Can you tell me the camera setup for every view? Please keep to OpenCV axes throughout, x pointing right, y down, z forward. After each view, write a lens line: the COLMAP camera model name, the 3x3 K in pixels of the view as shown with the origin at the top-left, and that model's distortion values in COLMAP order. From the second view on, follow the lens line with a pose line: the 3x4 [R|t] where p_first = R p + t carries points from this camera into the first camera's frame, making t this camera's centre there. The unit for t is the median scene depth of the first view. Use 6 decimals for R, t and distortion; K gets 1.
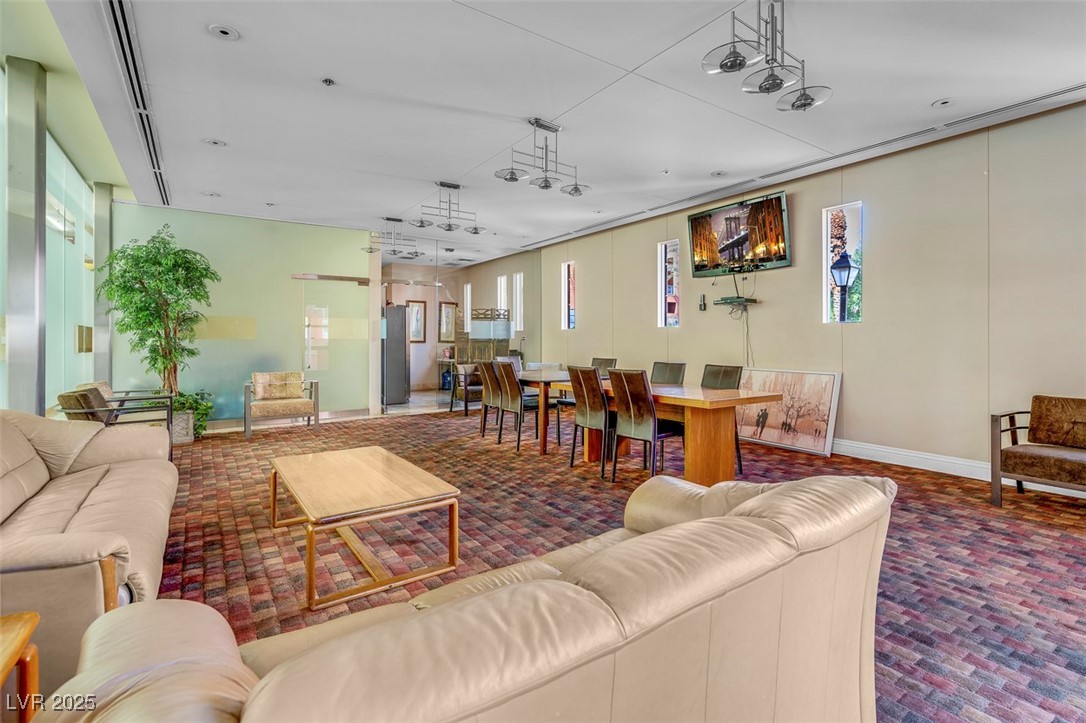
lens RADIAL K [[496.4, 0, 545.3], [0, 496.4, 345.6], [0, 0, 1]] dist [-0.000961, 0.001228]
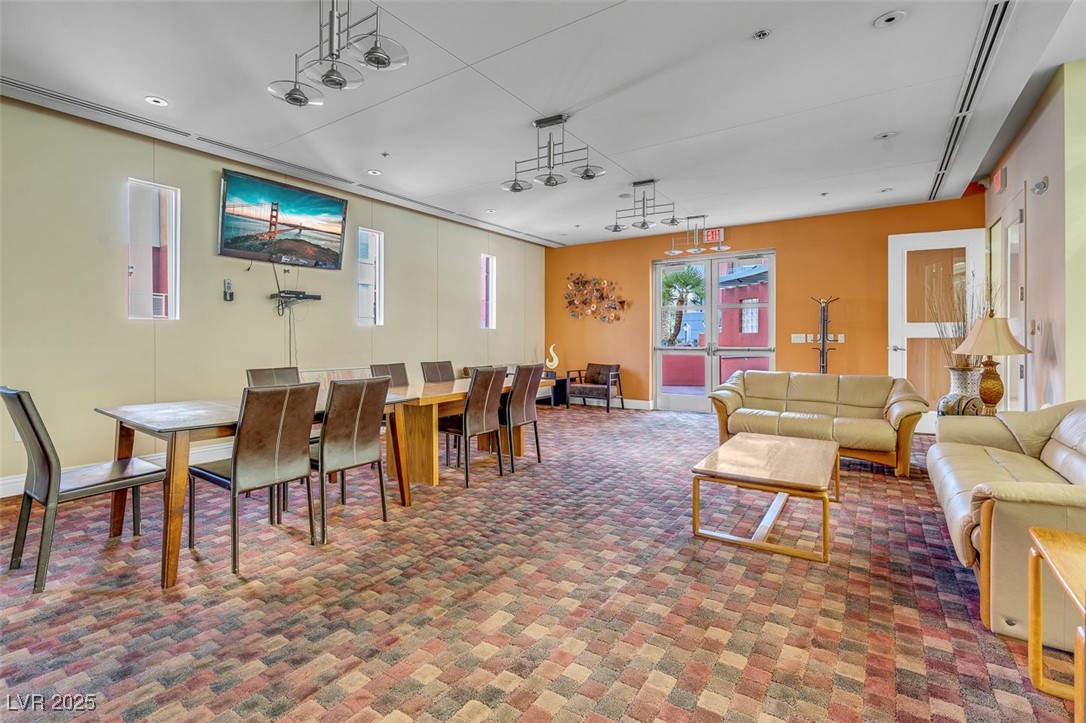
lens RADIAL K [[496.4, 0, 545.3], [0, 496.4, 345.6], [0, 0, 1]] dist [-0.000961, 0.001228]
pose [[-0.358562, 0.009807, 0.933454, -0.908115], [0.008426, 0.999938, -0.007269, 0.012366], [-0.933468, 0.005259, -0.358623, 1.361881]]
